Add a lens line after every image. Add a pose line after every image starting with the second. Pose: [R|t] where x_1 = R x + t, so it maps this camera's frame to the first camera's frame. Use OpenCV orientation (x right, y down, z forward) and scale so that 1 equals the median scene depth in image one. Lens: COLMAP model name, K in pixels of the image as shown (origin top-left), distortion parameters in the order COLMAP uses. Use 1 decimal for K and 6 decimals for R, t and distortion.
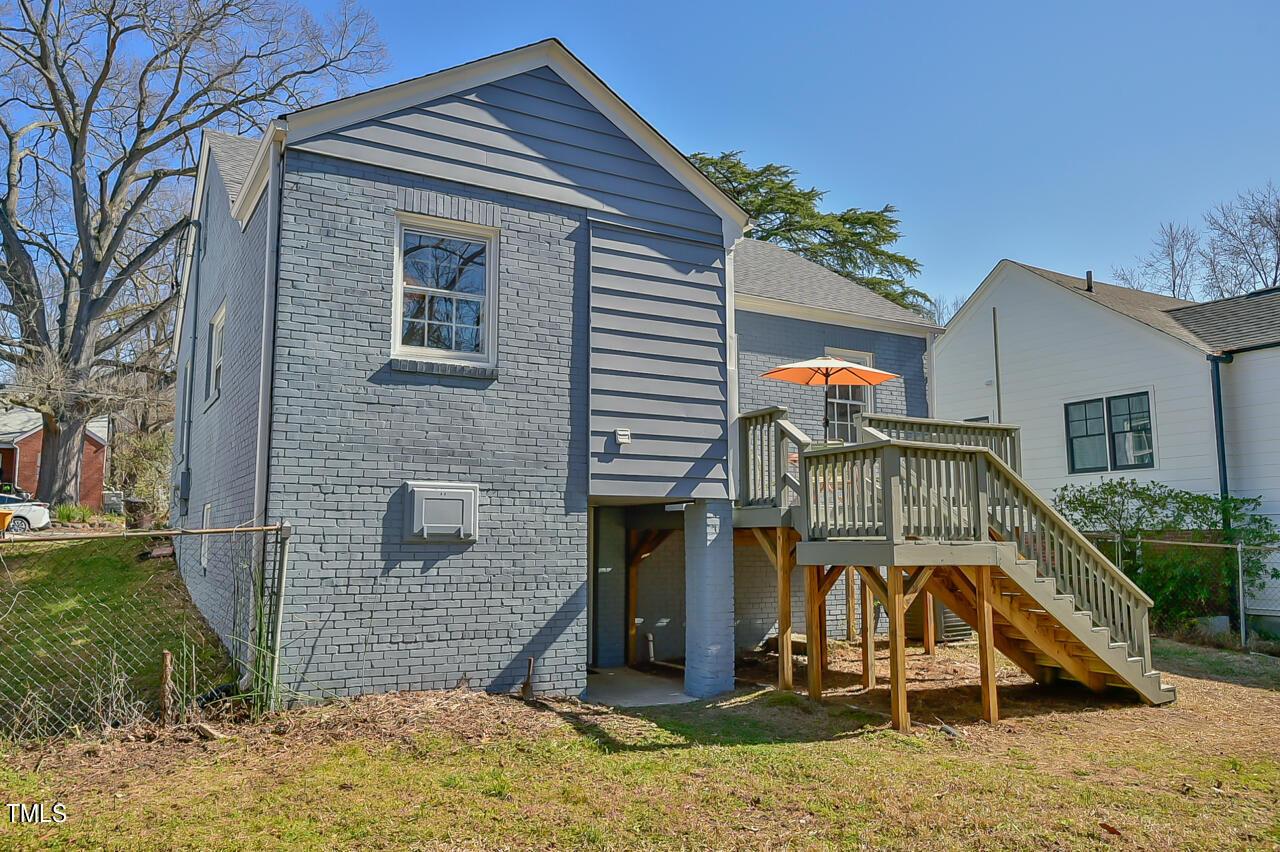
lens RADIAL K [[959.6, 0, 636.0], [0, 959.6, 425.1], [0, 0, 1]] dist [-0.012122, -0.004187]
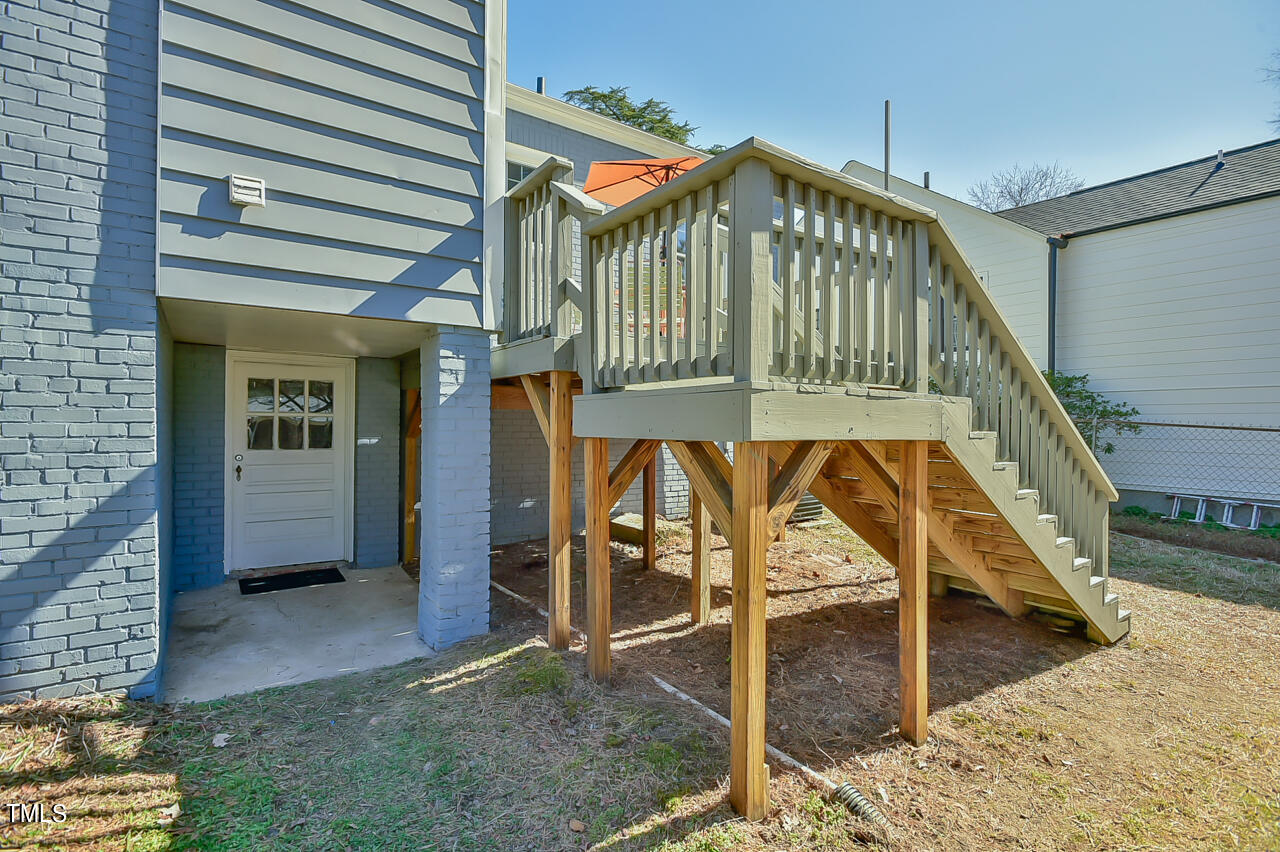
lens RADIAL K [[600.0, 0, 639.1], [0, 600.0, 427.7], [0, 0, 1]] dist [-0.016120, 0.000851]
pose [[0.995485, 0.007551, 0.094614, 0.169927], [-0.019916, 0.991257, 0.130431, 0.093458], [-0.092802, -0.131727, 0.986933, 0.646270]]
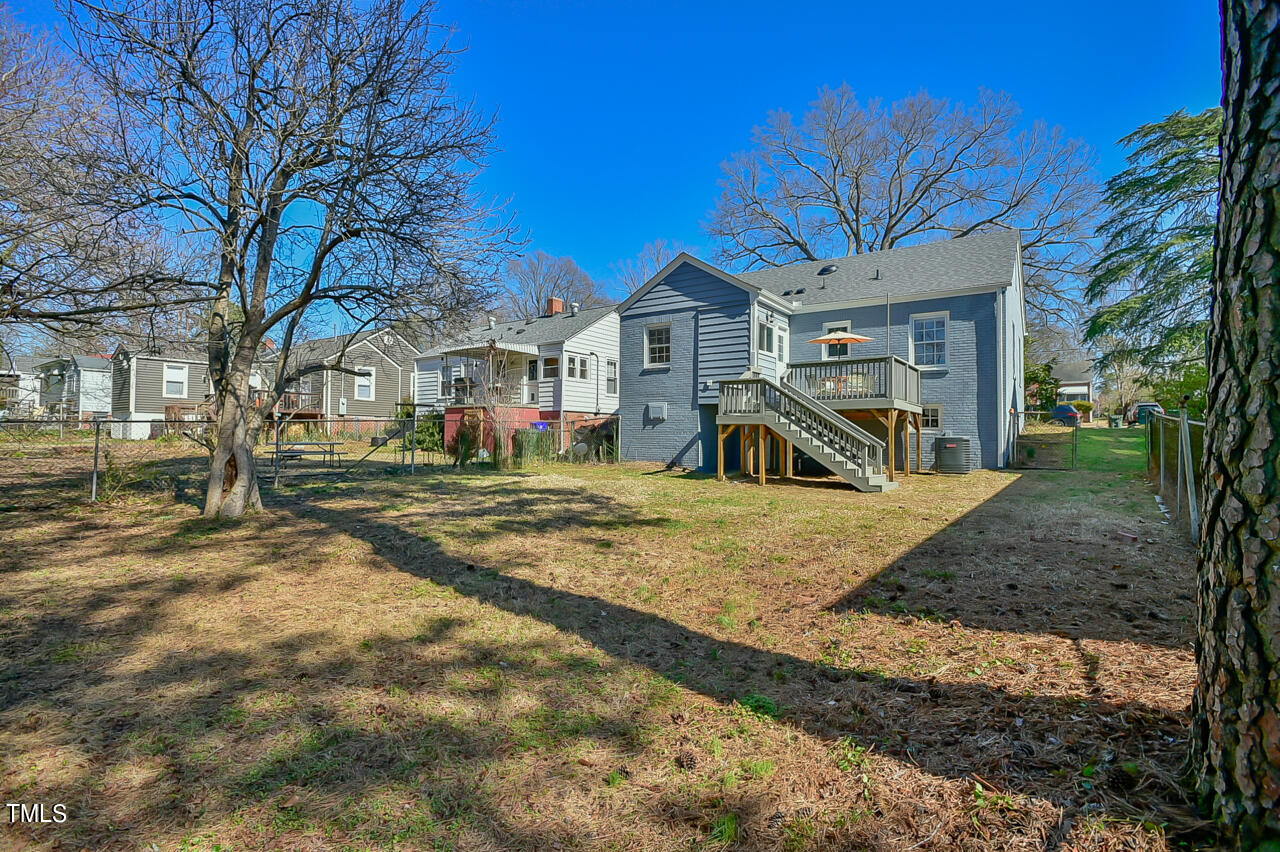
lens RADIAL K [[600.0, 0, 641.1], [0, 600.0, 424.3], [0, 0, 1]] dist [-0.016120, 0.000851]
pose [[0.421810, -0.018416, -0.906497, 1.544916], [0.107897, 0.993709, 0.030019, 0.059259], [0.900241, -0.110470, 0.421143, 0.038285]]
